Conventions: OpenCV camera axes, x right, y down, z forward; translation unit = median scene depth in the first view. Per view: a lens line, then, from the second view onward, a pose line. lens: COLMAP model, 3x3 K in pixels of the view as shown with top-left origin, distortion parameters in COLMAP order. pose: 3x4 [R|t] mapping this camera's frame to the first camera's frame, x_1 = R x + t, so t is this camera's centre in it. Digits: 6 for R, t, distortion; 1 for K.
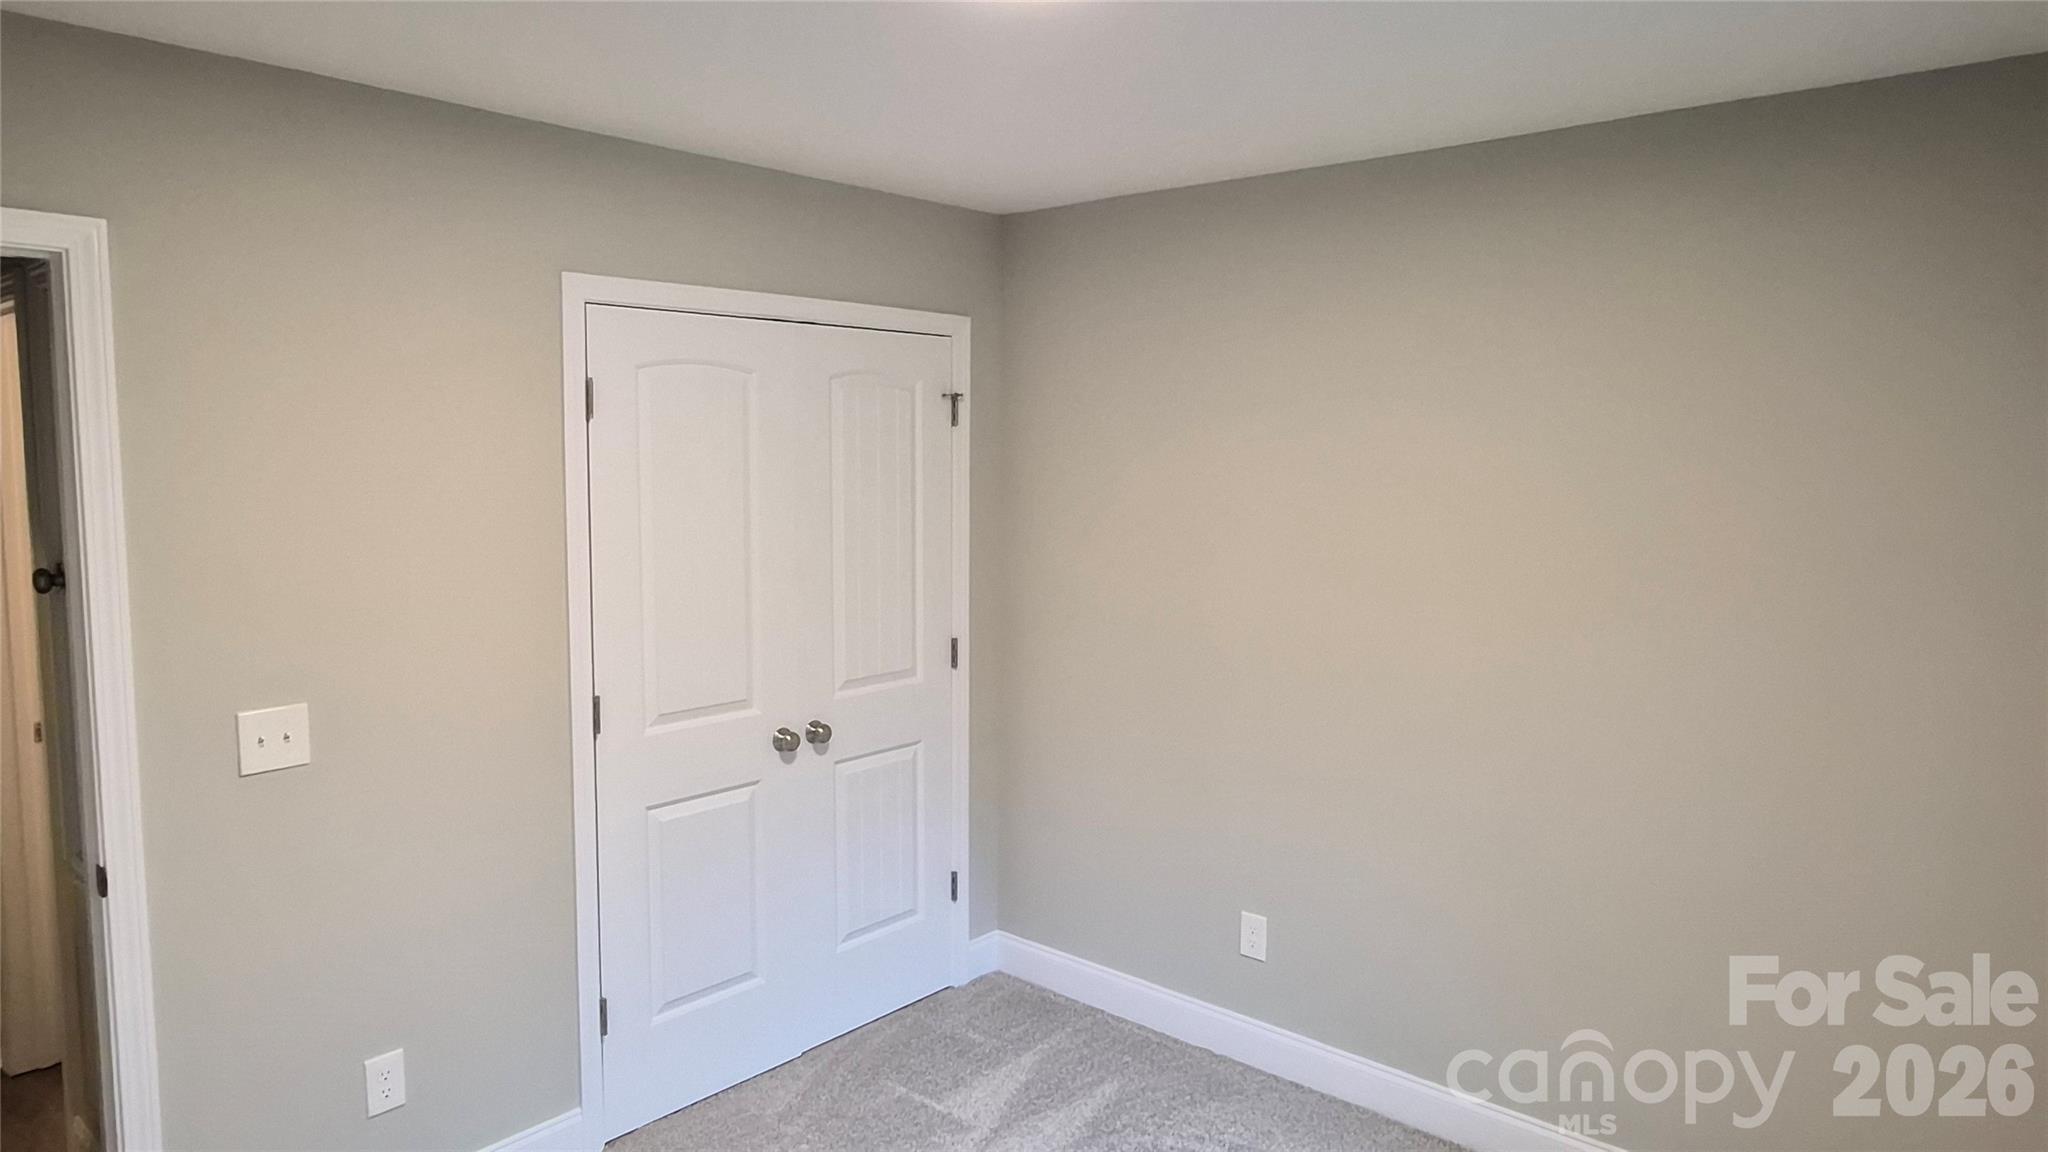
lens RADIAL K [[1262.9, 0, 1016.2], [0, 1262.9, 564.3], [0, 0, 1]] dist [0.002279, 0.000791]
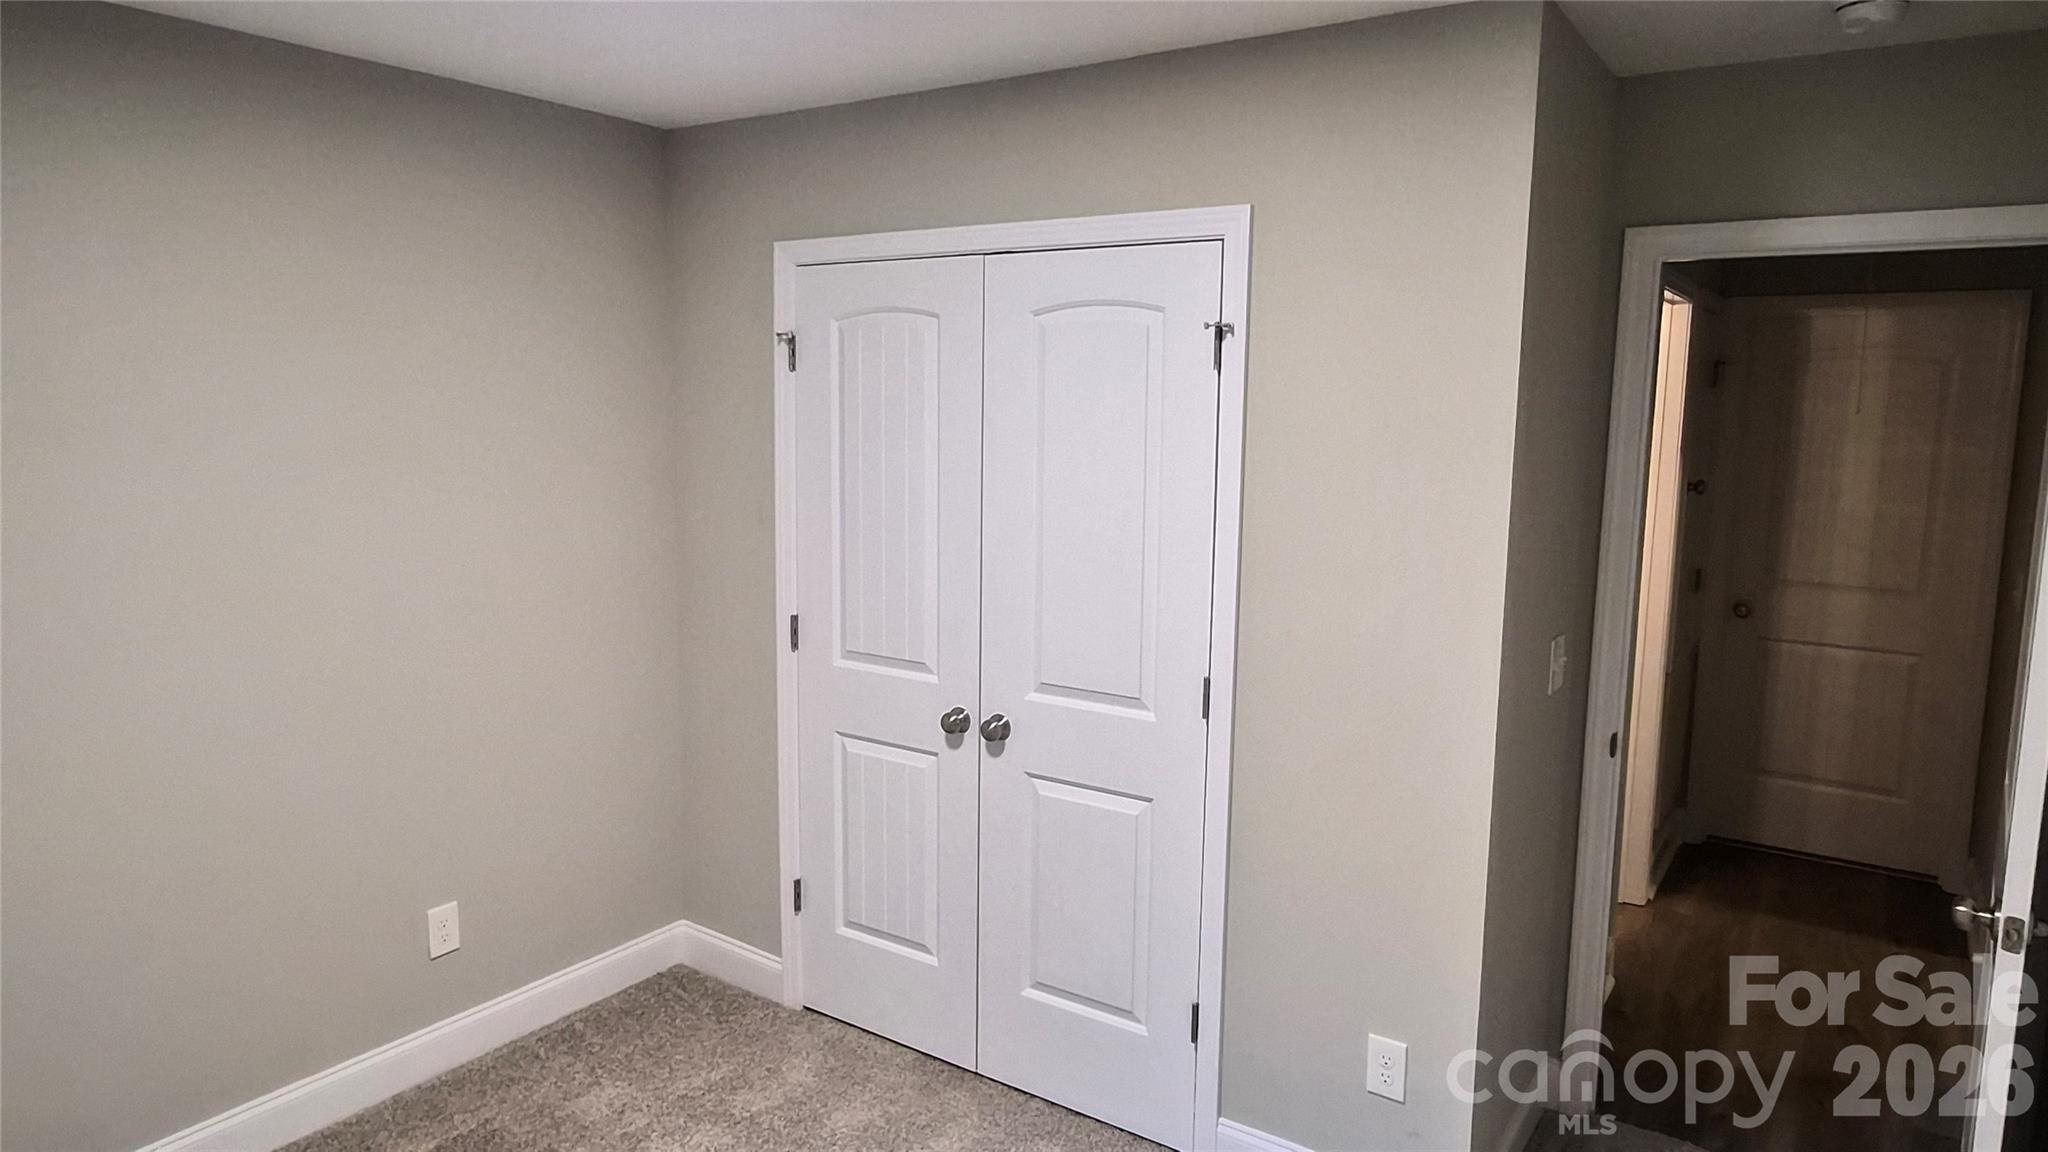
lens RADIAL K [[1262.9, 0, 1016.2], [0, 1262.9, 564.3], [0, 0, 1]] dist [0.002279, 0.000791]
pose [[0.110545, 0.115418, -0.987147, 0.701506], [-0.122953, 0.987192, 0.101655, -0.069573], [0.986236, 0.110135, 0.123320, 0.916327]]
